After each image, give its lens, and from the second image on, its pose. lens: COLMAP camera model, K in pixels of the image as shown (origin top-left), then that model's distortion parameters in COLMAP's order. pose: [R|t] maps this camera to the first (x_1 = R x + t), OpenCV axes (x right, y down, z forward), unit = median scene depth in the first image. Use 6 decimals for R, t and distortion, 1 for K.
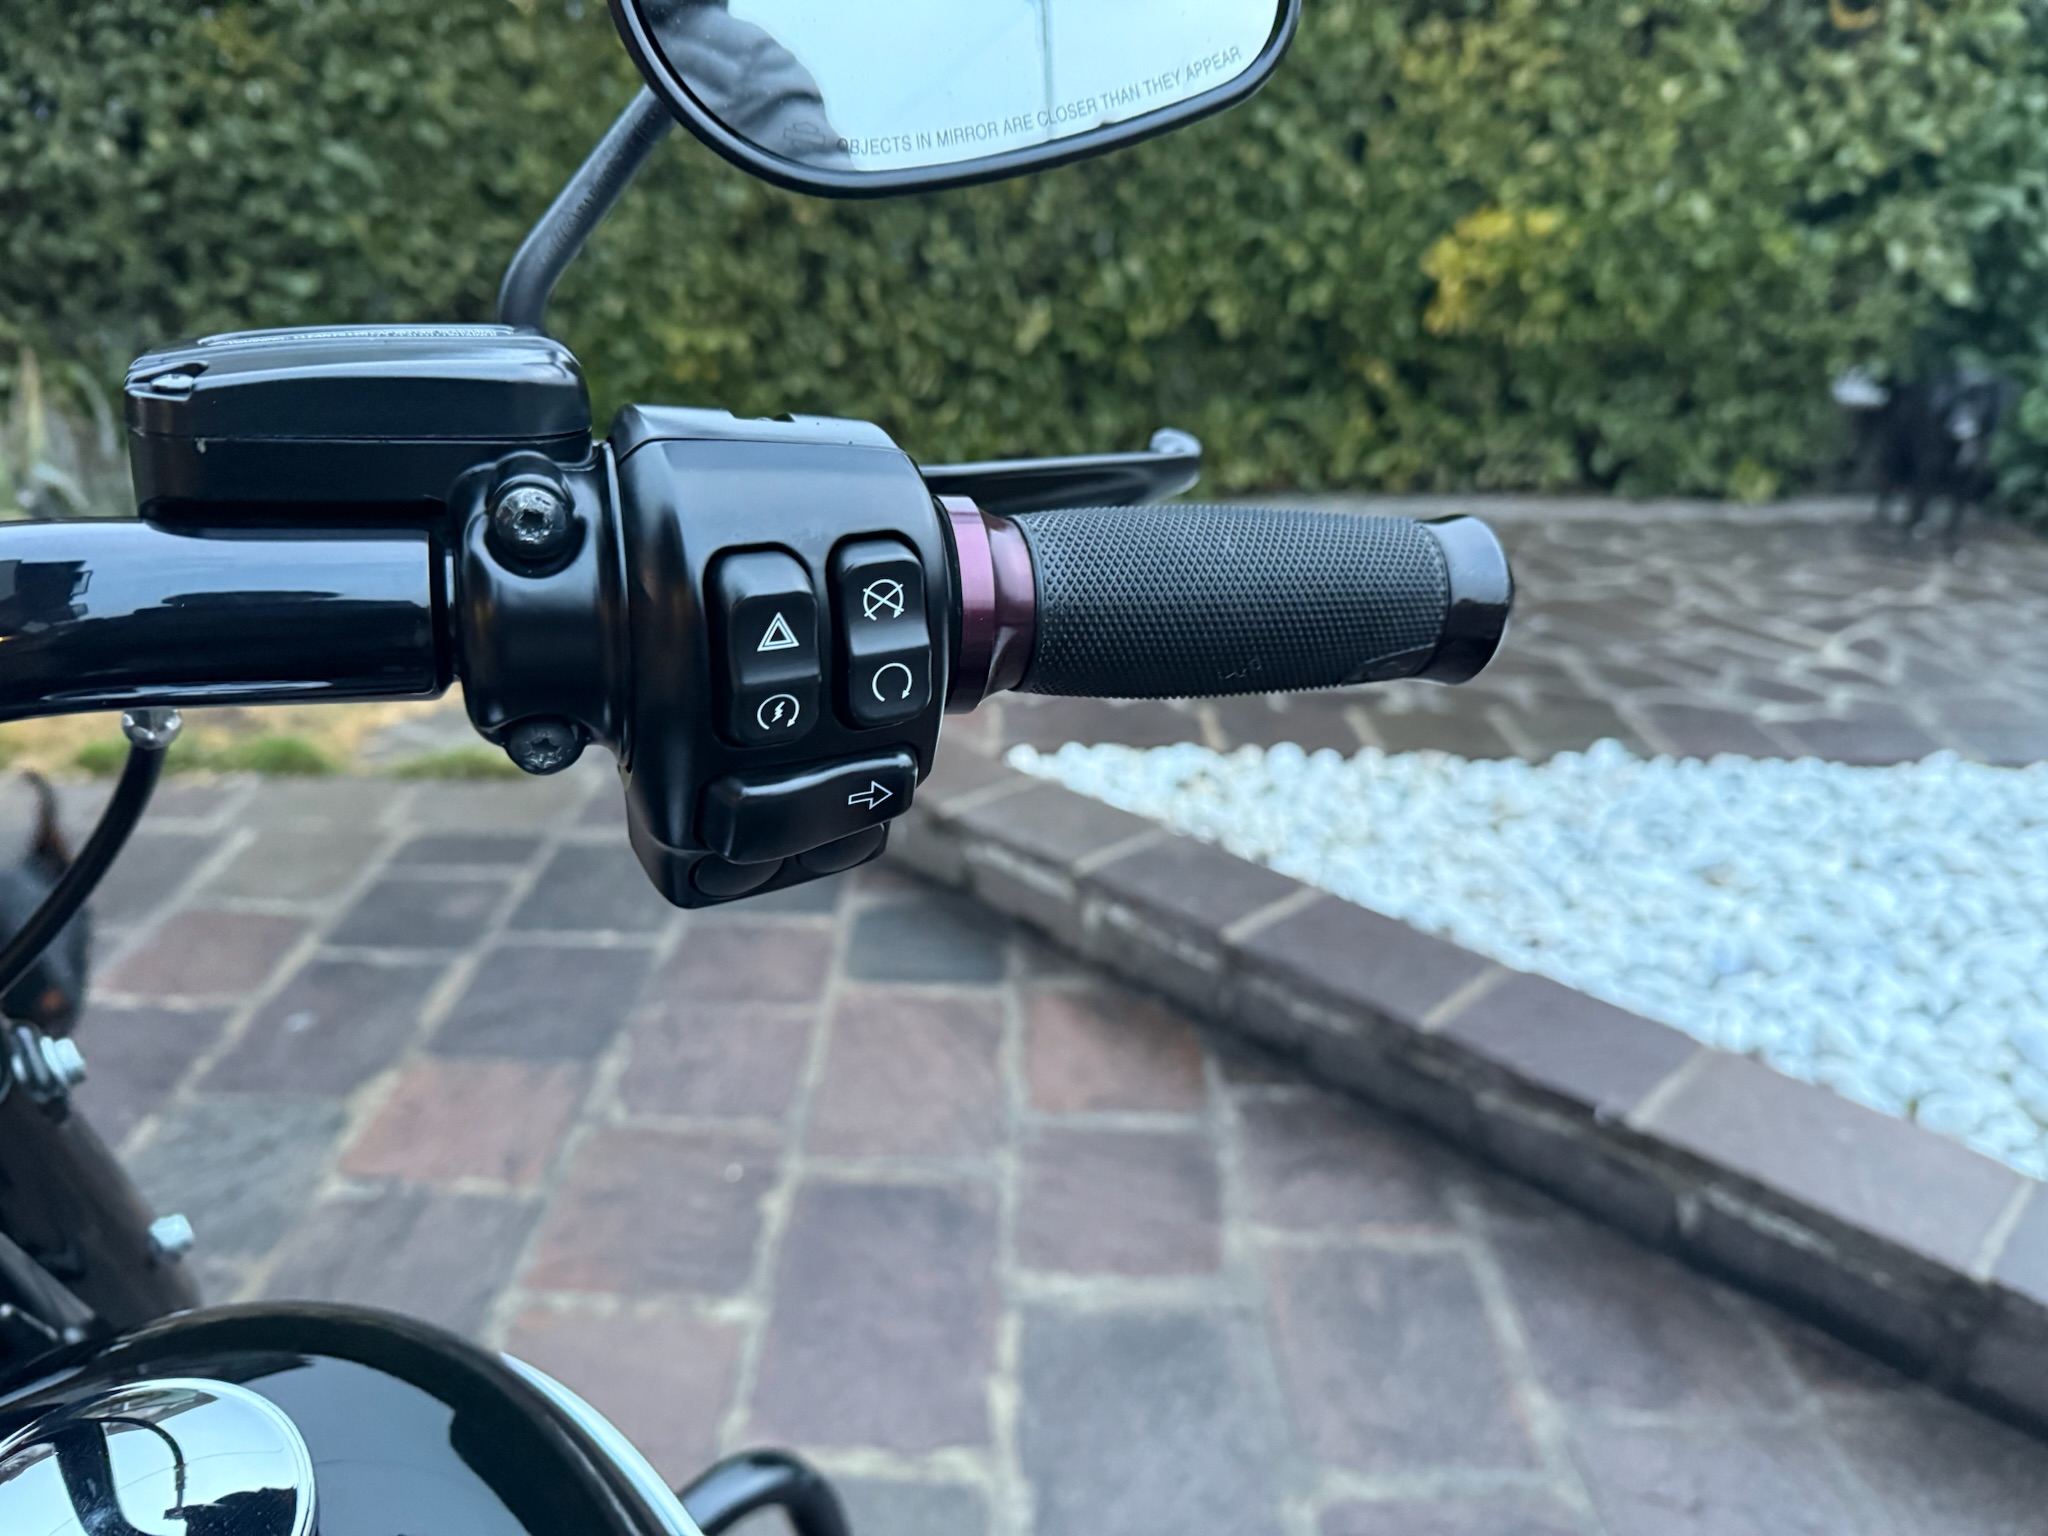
lens RADIAL K [[1451.7, 0, 1034.9], [0, 1451.7, 744.8], [0, 0, 1]] dist [0.020843, -0.028907]
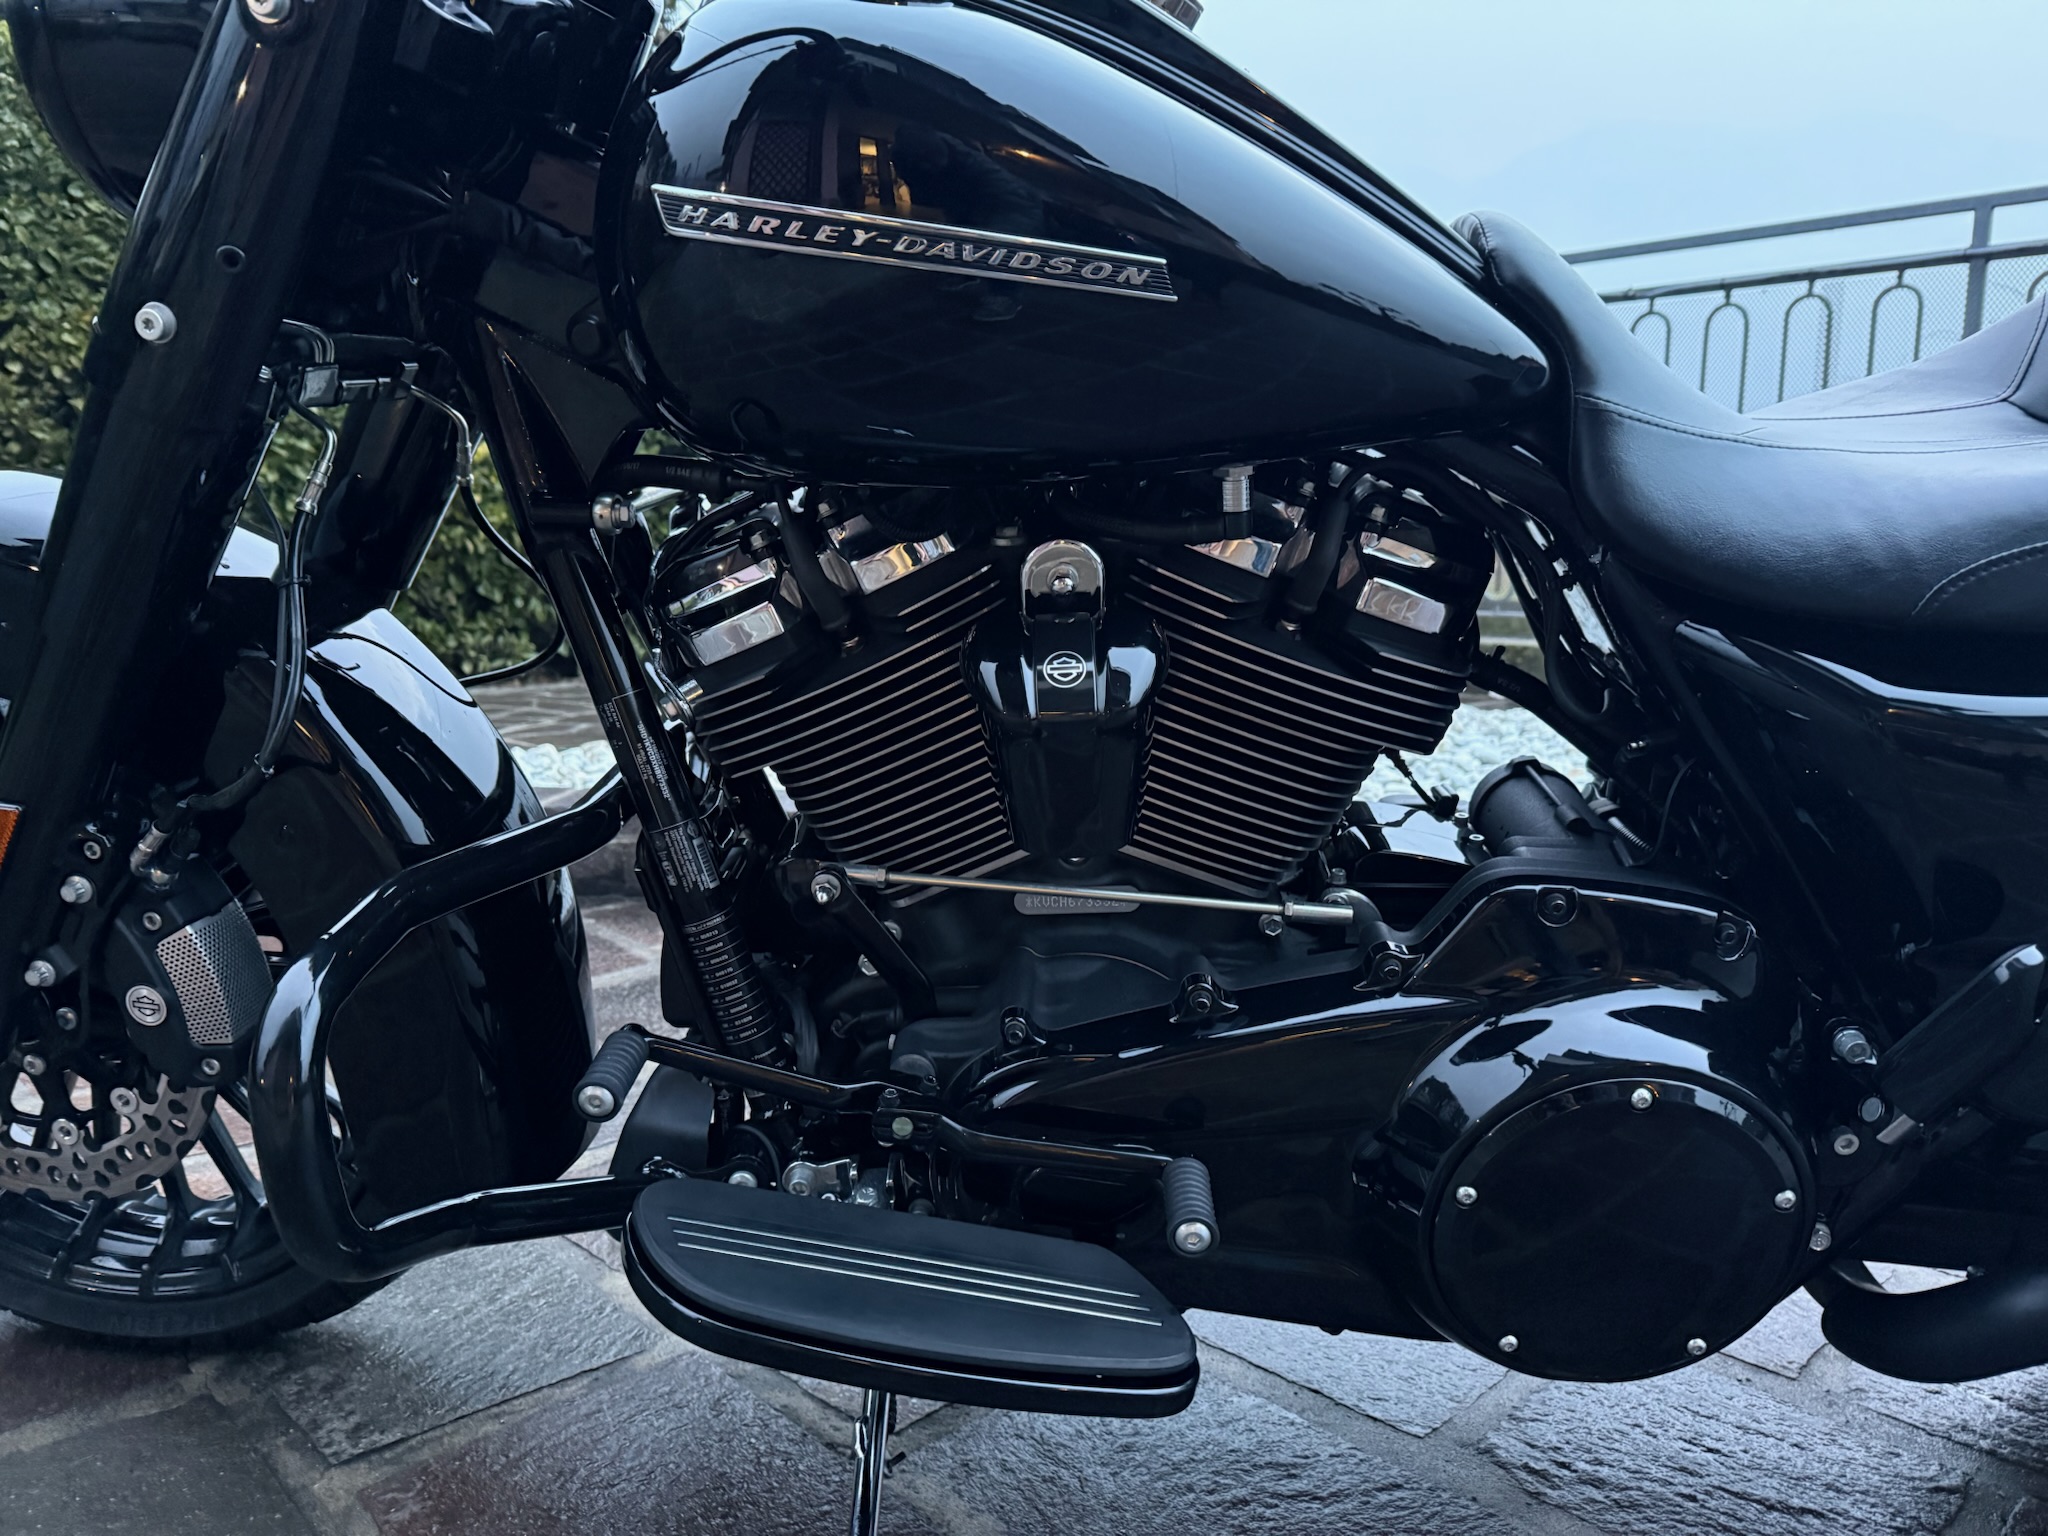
lens RADIAL K [[1451.7, 0, 1012.8], [0, 1451.7, 779.2], [0, 0, 1]] dist [0.020843, -0.028907]
pose [[0.724419, -0.118119, 0.679165, -0.185910], [0.262831, 0.958118, -0.113710, 0.157849], [-0.637289, 0.260879, 0.725124, -0.086207]]
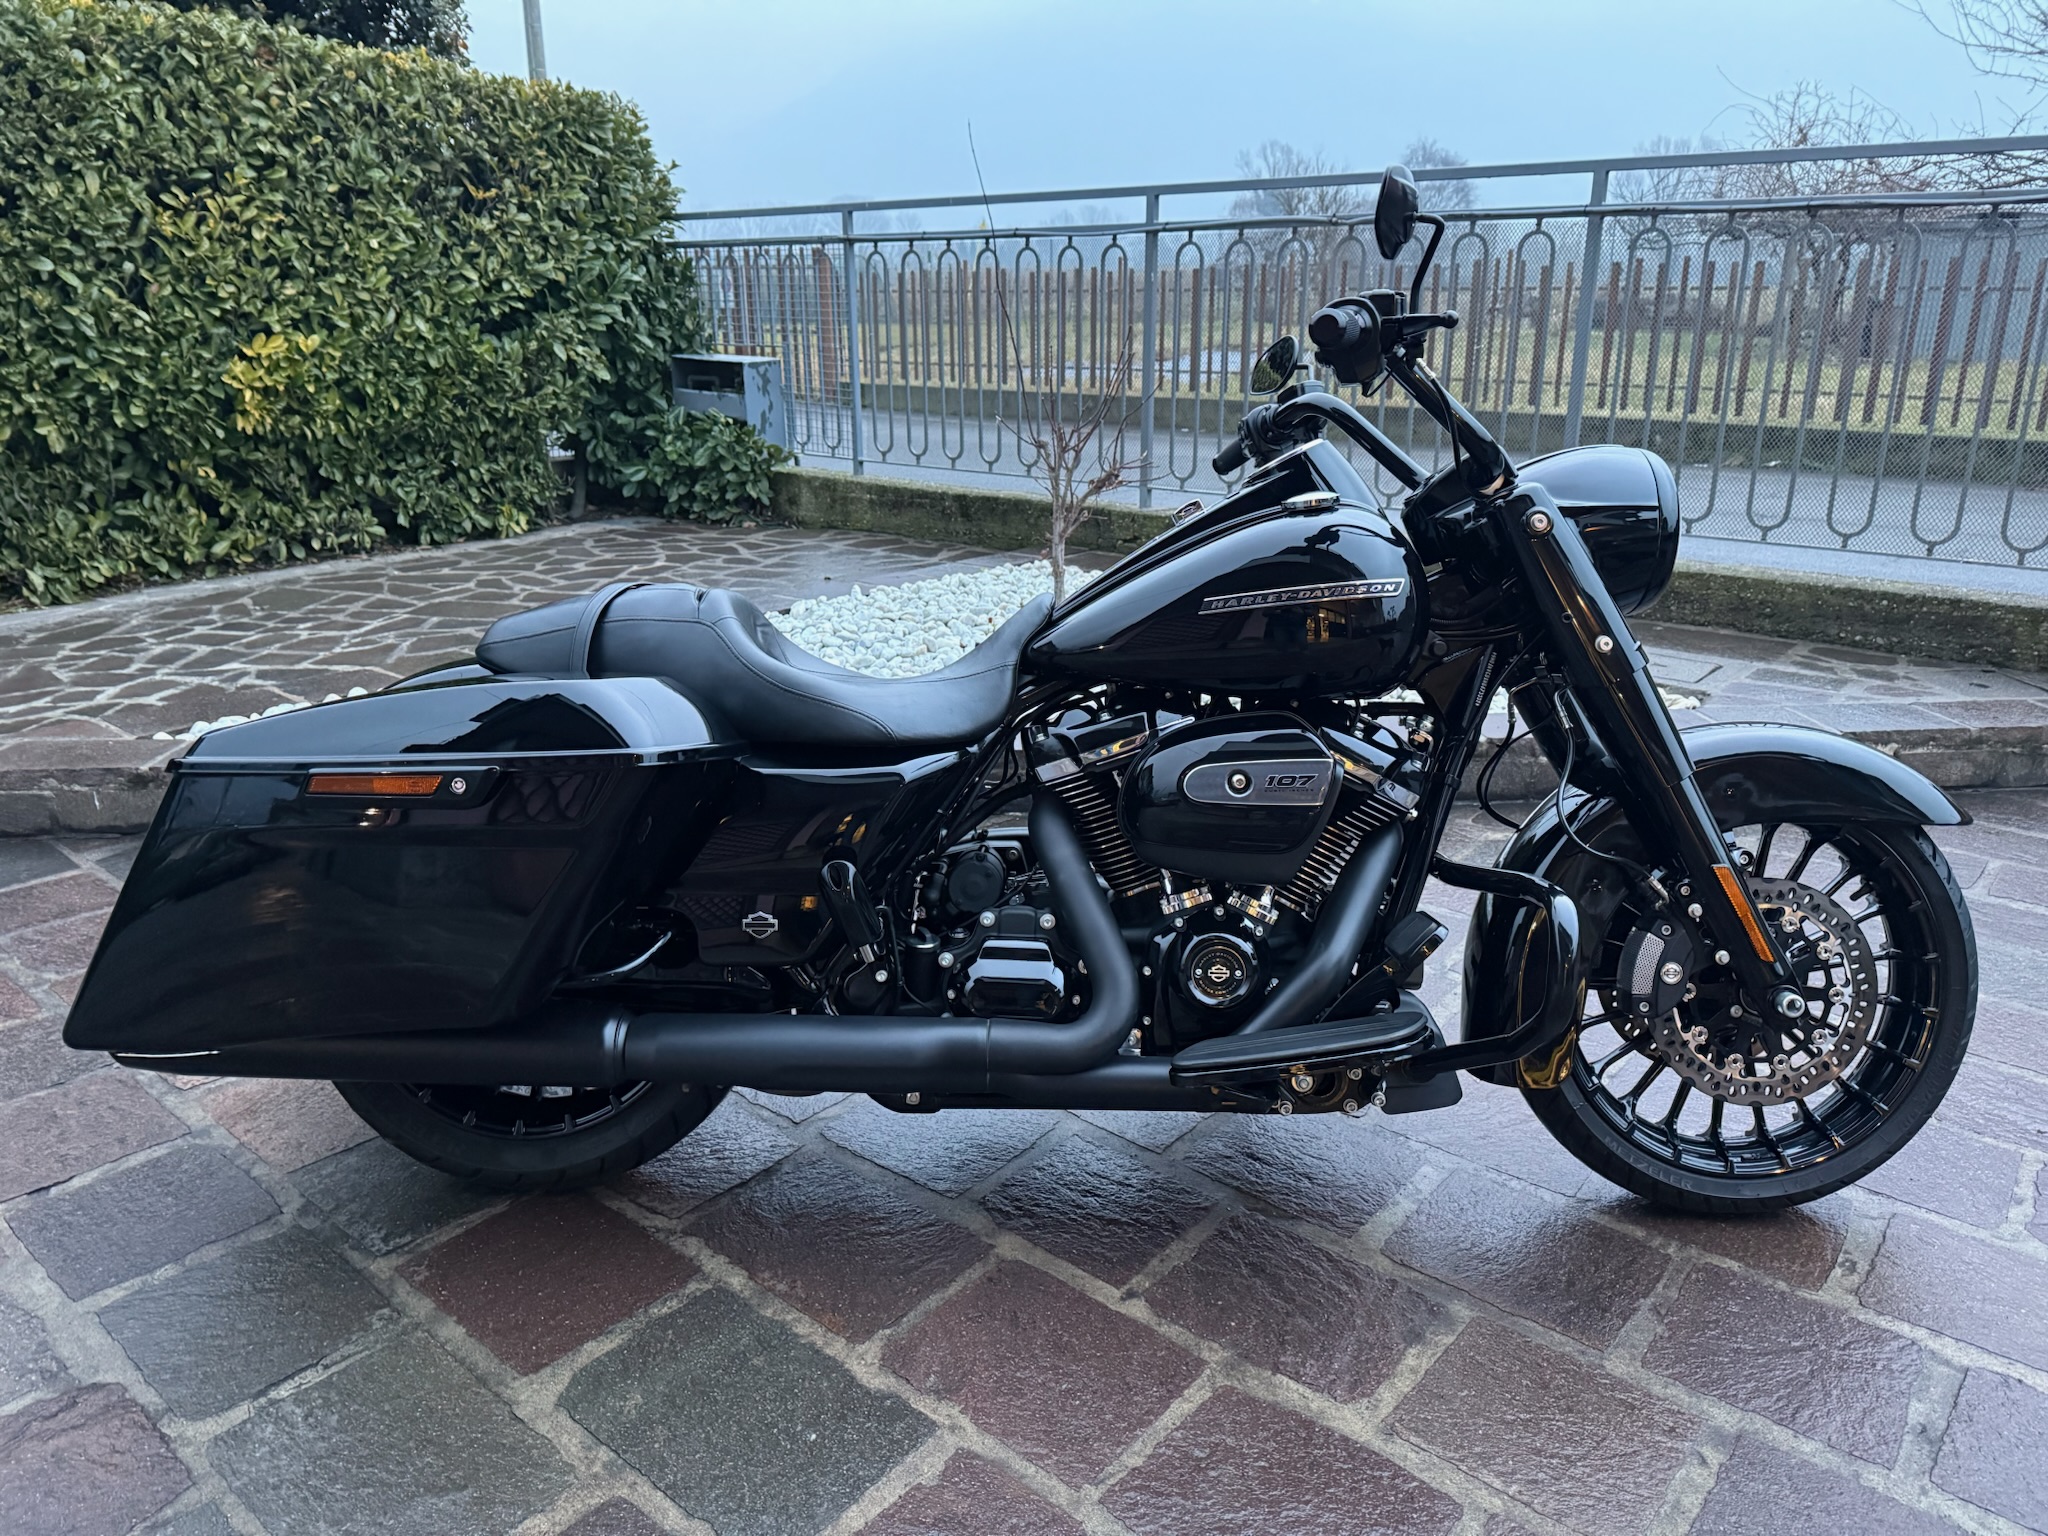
lens RADIAL K [[1451.7, 0, 1025.9], [0, 1451.7, 769.6], [0, 0, 1]] dist [0.020843, -0.028907]
pose [[0.647276, -0.255204, 0.718265, -0.265056], [0.297399, 0.952161, 0.070304, 0.099785], [-0.701846, 0.168105, 0.692208, -0.273203]]
